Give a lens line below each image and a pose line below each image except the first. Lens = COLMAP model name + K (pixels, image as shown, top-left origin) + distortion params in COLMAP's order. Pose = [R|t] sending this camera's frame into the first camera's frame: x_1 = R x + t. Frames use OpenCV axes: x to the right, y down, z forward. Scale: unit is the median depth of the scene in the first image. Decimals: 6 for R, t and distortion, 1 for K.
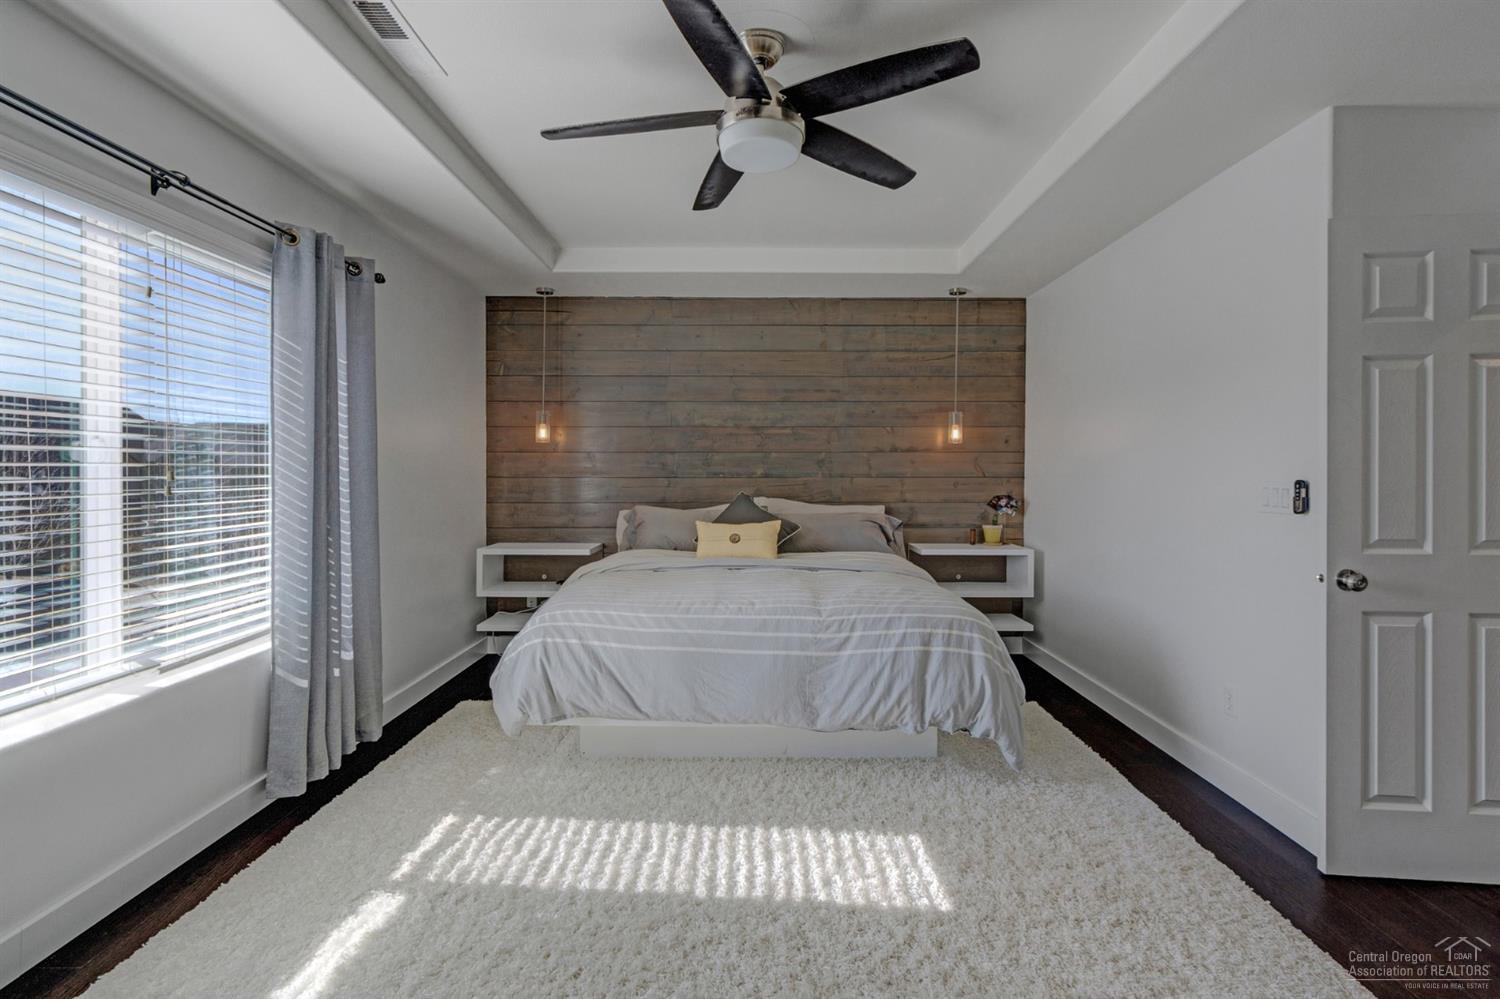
lens RADIAL K [[689.8, 0, 760.4], [0, 689.8, 481.6], [0, 0, 1]] dist [-0.000169, -0.000015]
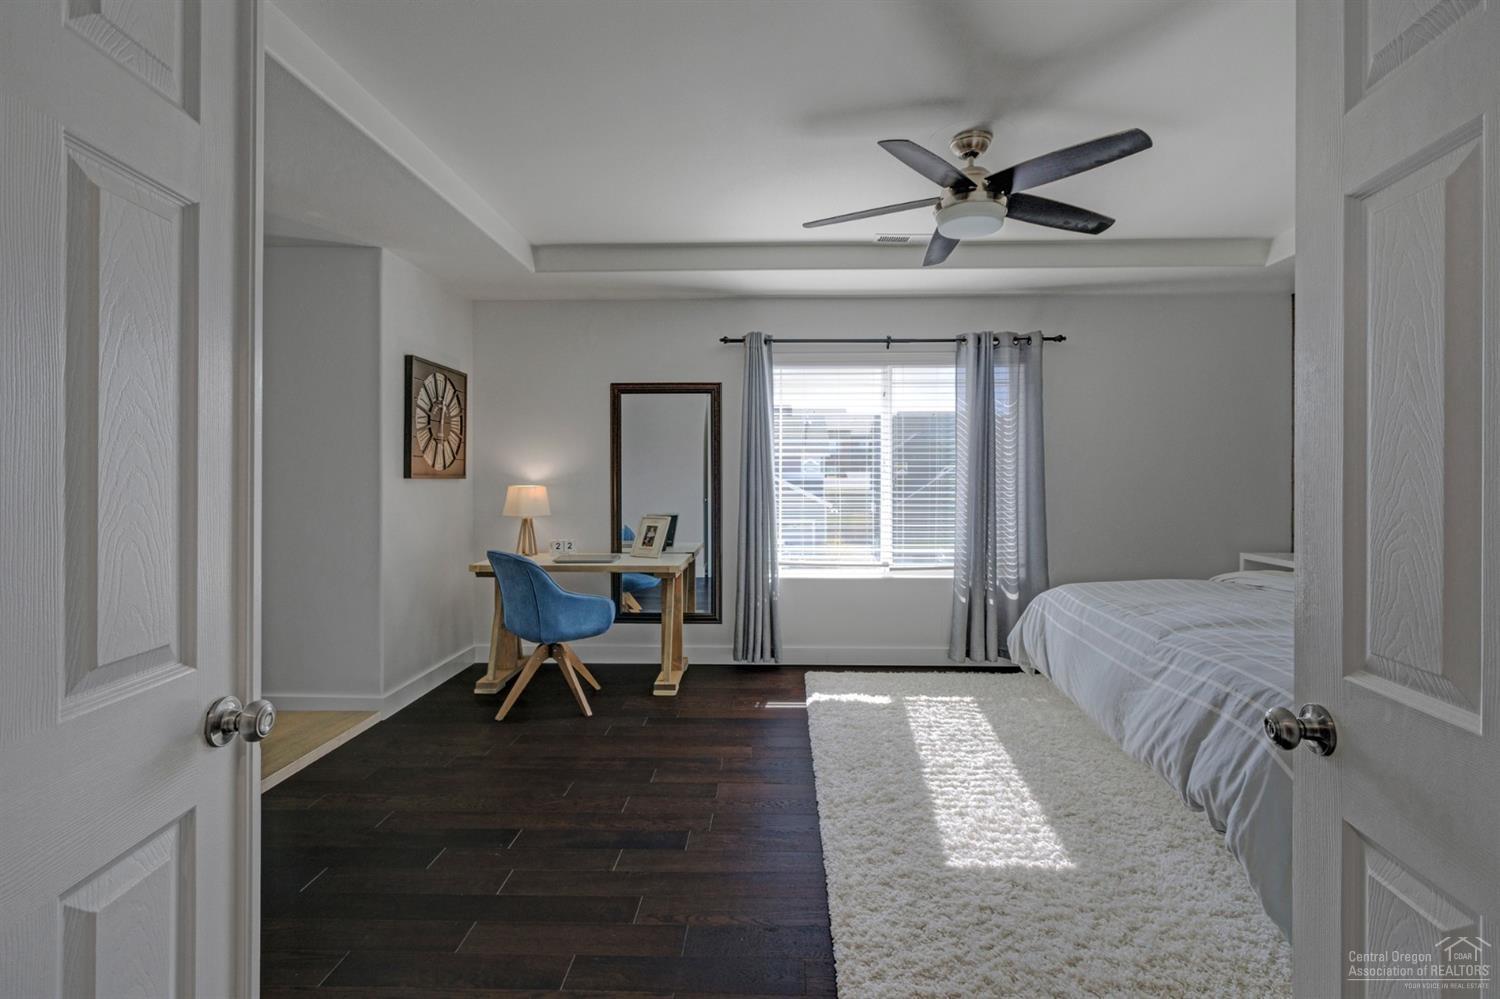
lens RADIAL K [[689.8, 0, 760.4], [0, 689.8, 481.6], [0, 0, 1]] dist [-0.000169, -0.000015]
pose [[-0.033906, 0.009166, -0.999383, 1.120471], [-0.012673, 0.999874, 0.009600, -0.011422], [0.999345, 0.012990, -0.033785, 0.575980]]
